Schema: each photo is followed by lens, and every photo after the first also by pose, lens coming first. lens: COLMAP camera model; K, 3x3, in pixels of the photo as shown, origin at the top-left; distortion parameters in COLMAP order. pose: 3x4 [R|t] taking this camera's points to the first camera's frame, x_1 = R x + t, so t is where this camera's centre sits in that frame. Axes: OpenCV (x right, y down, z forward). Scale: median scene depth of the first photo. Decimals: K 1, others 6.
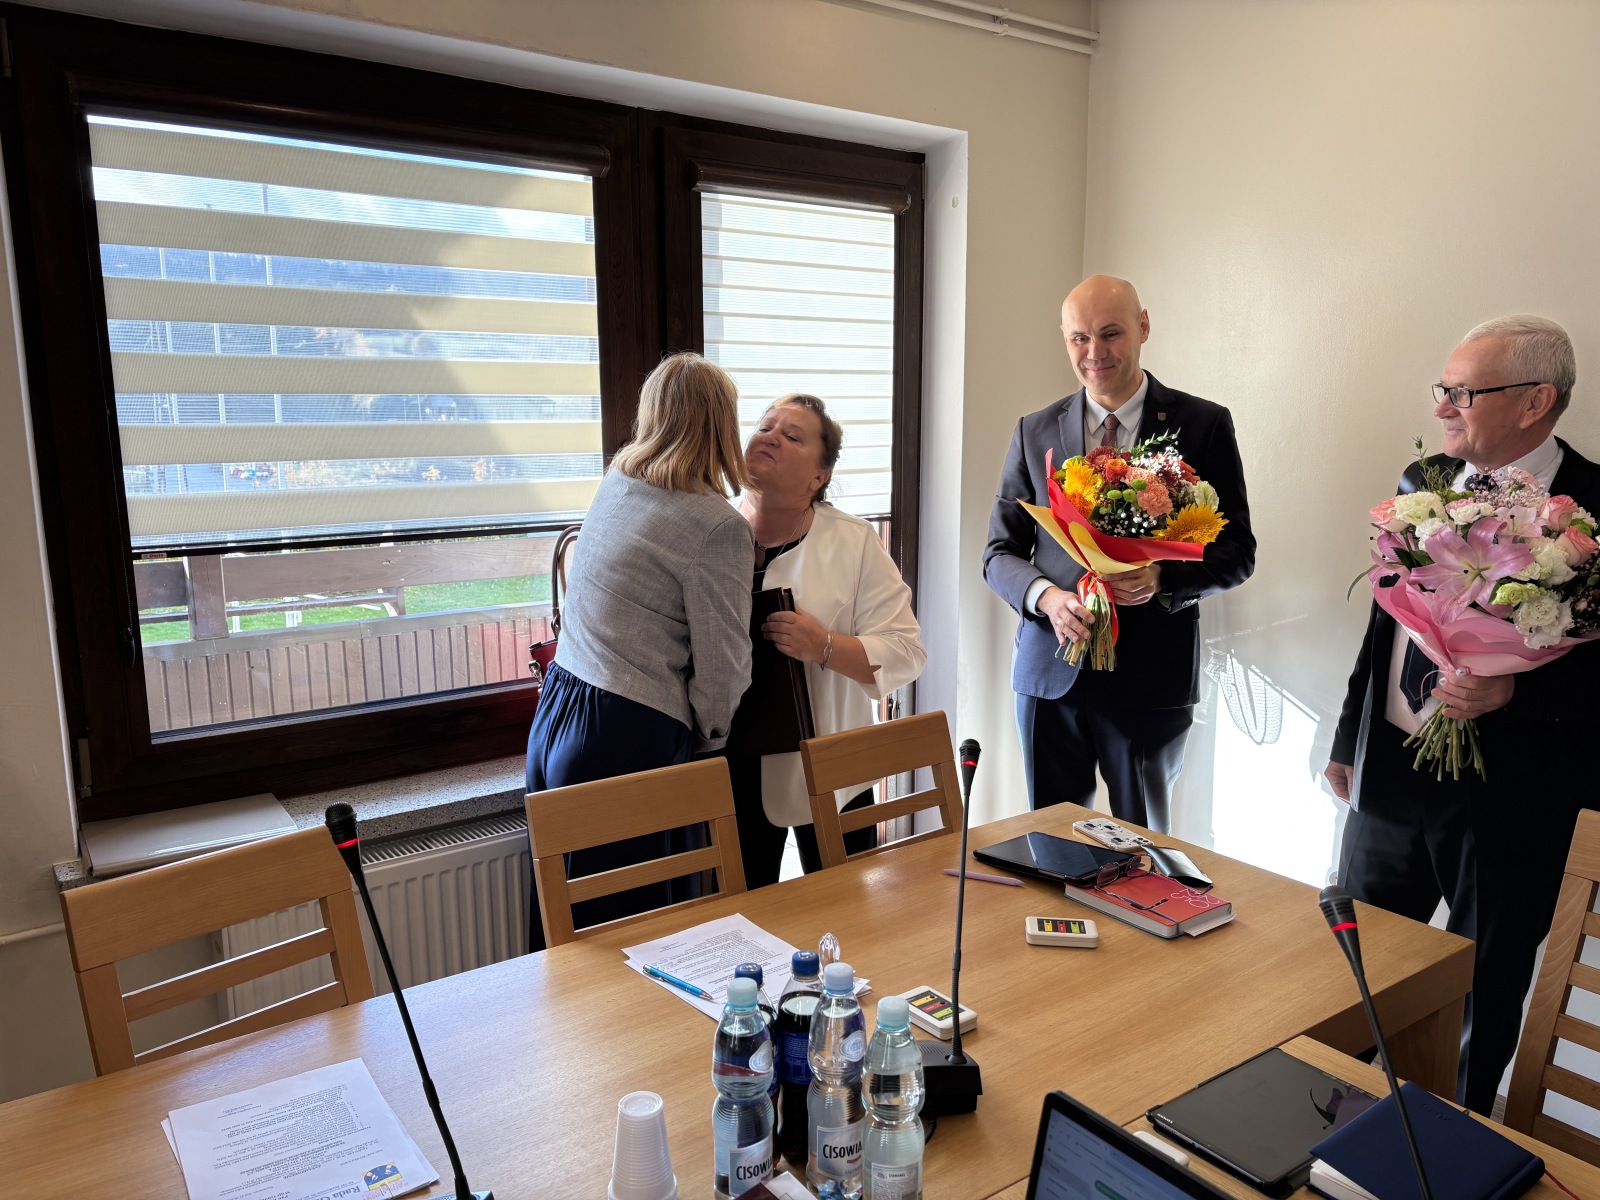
lens RADIAL K [[1205.6, 0, 807.1], [0, 1205.6, 614.3], [0, 0, 1]] dist [0.030579, -0.010585]
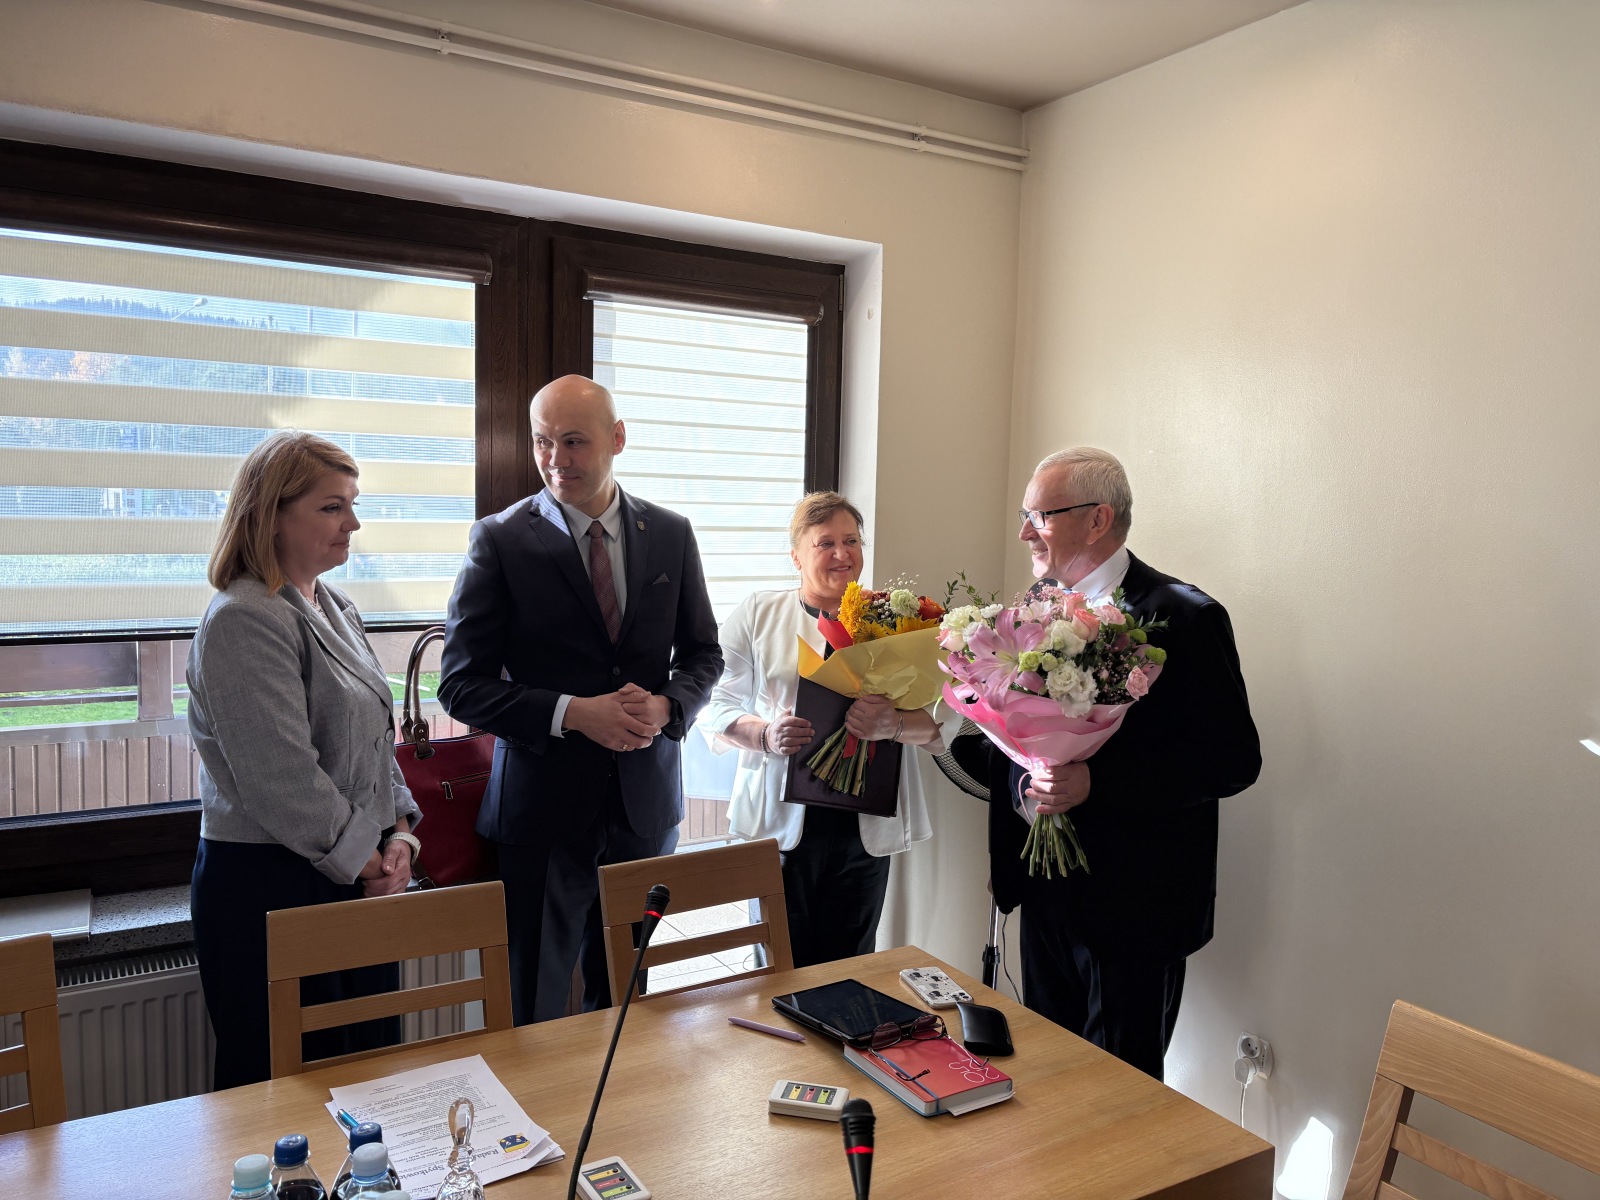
lens RADIAL K [[1205.6, 0, 792.5], [0, 1205.6, 598.3], [0, 0, 1]] dist [0.030579, -0.010585]
pose [[0.995389, 0.036223, -0.088815, 0.241219], [-0.044081, 0.995130, -0.088166, -0.029290], [0.085188, 0.091674, 0.992138, 0.055606]]
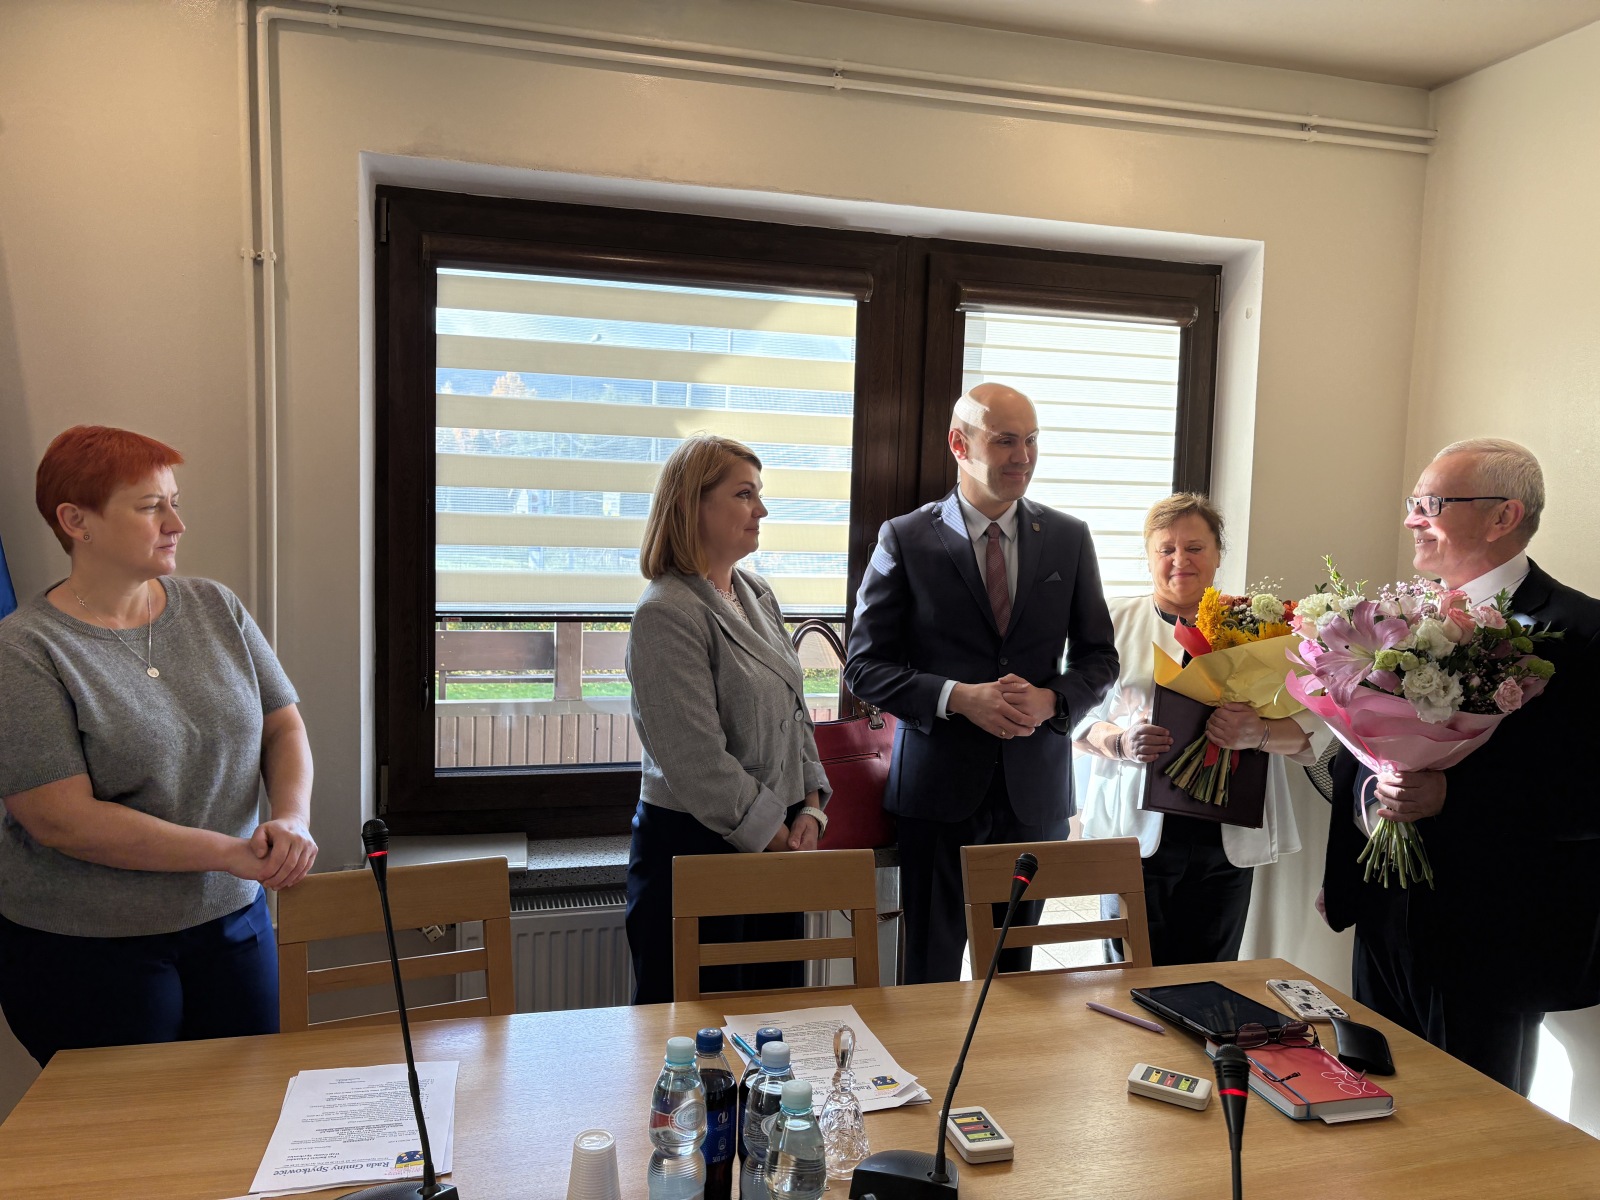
lens RADIAL K [[1205.6, 0, 798.7], [0, 1205.6, 608.4], [0, 0, 1]] dist [0.030579, -0.010585]
pose [[0.930672, 0.060906, -0.360748, 0.235085], [-0.094769, 0.992523, -0.076917, 0.000266], [0.353366, 0.105772, 0.929486, 0.006210]]
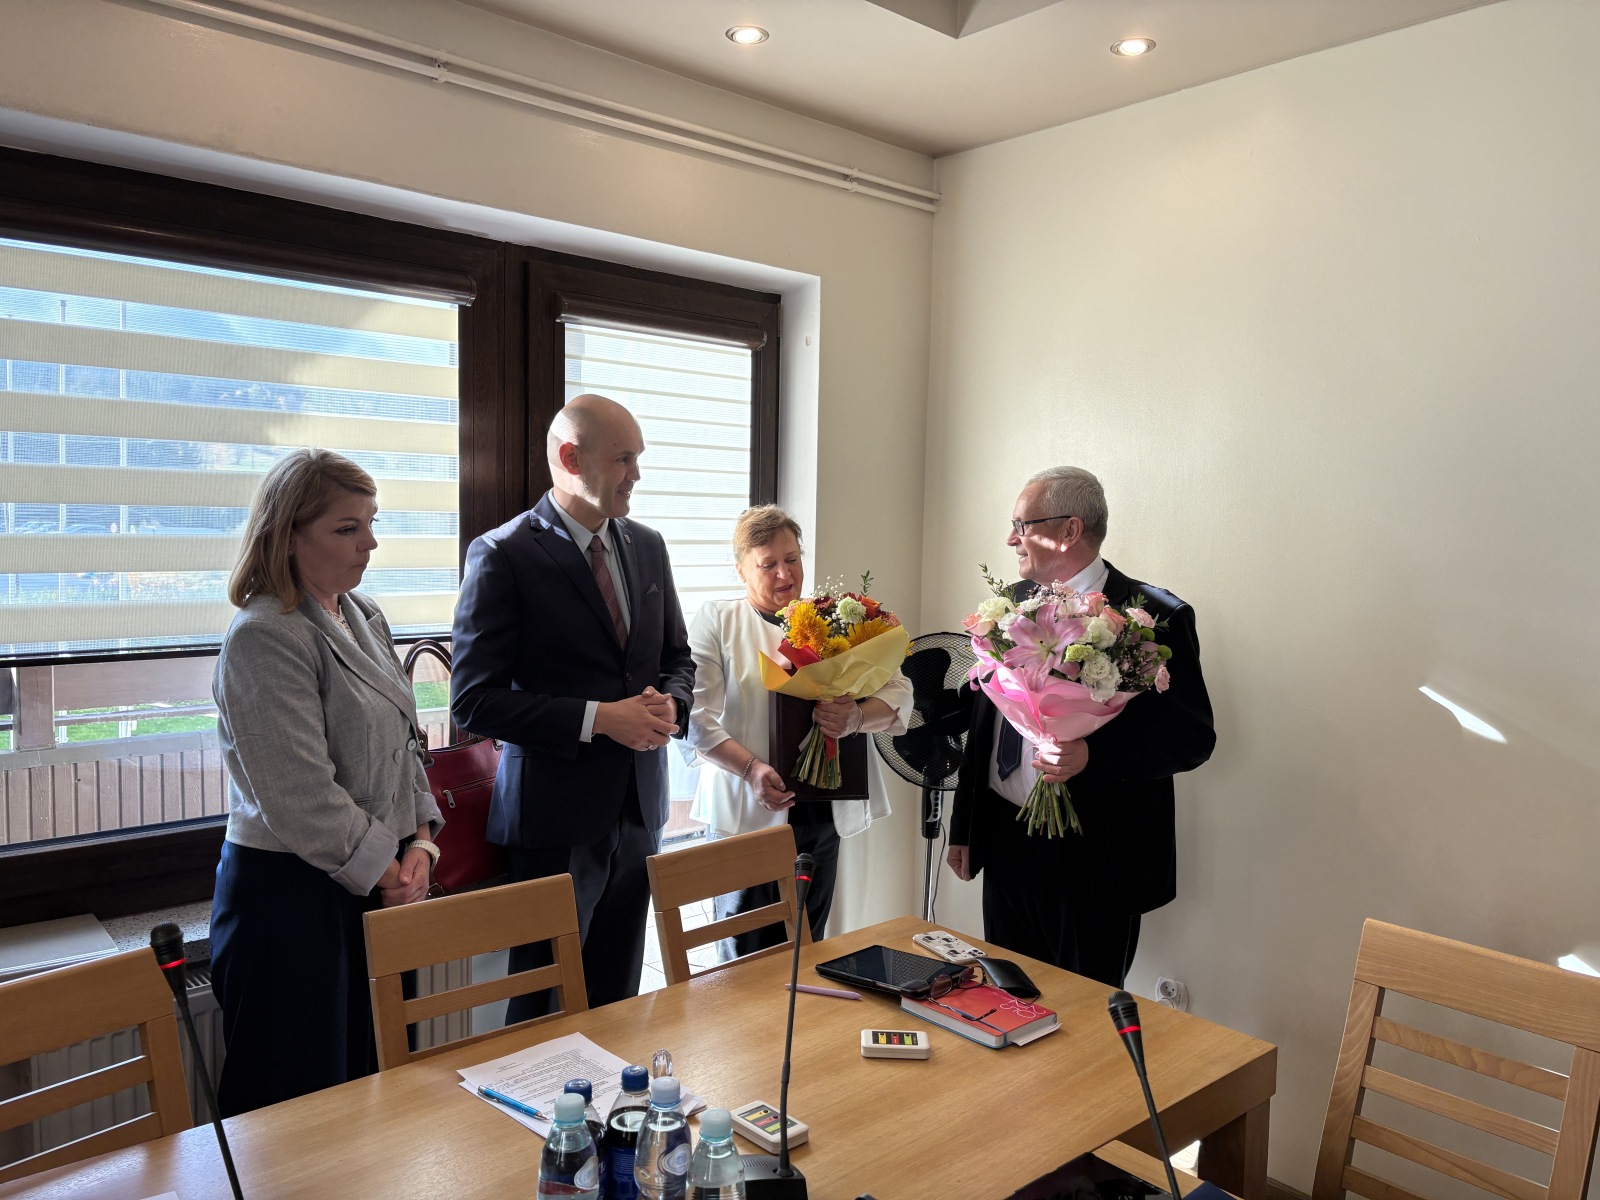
lens RADIAL K [[1205.6, 0, 795.1], [0, 1205.6, 611.0], [0, 0, 1]] dist [0.030579, -0.010585]
pose [[0.995026, 0.017307, 0.098097, 0.016454], [-0.008030, 0.995522, -0.094188, -0.006085], [-0.099288, 0.092932, 0.990710, -0.042484]]
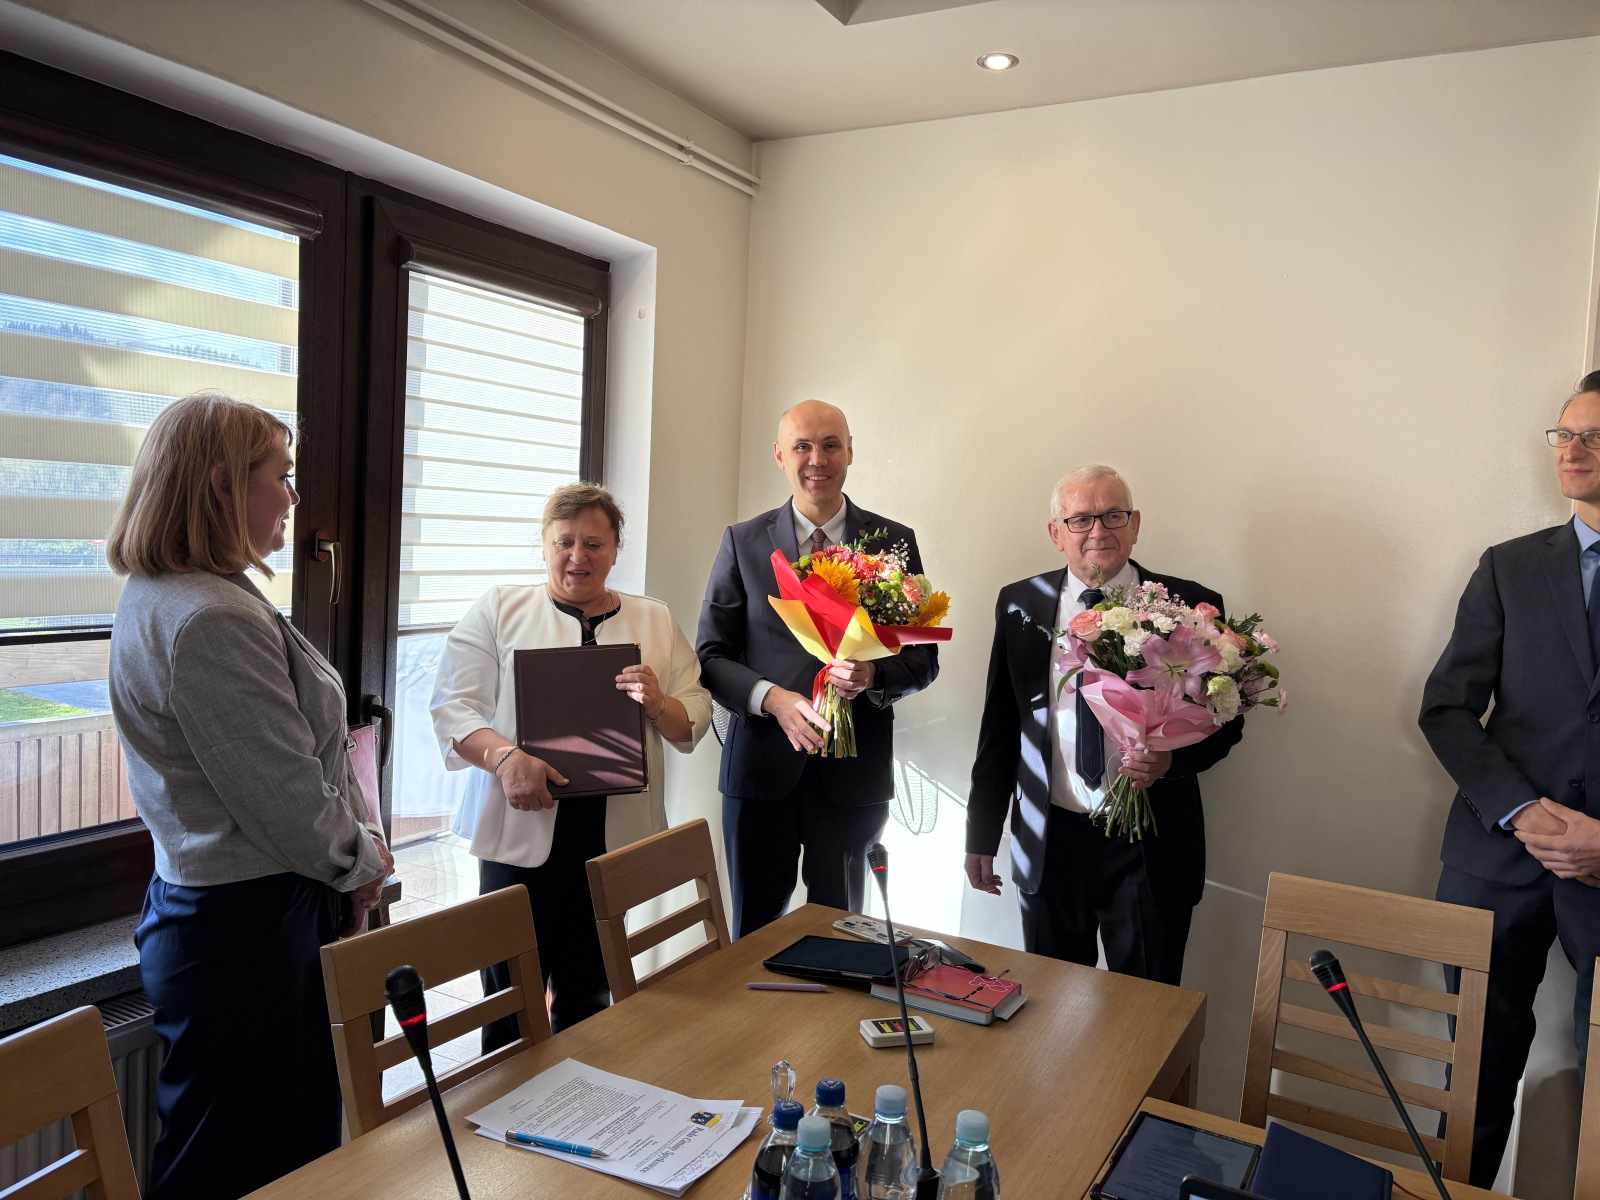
lens RADIAL K [[1205.6, 0, 808.3], [0, 1205.6, 601.6], [0, 0, 1]] dist [0.030579, -0.010585]
pose [[0.906926, 0.022932, 0.420665, -0.269363], [0.017146, 0.995681, -0.091245, -0.005984], [-0.420941, 0.089965, 0.902616, 0.070534]]
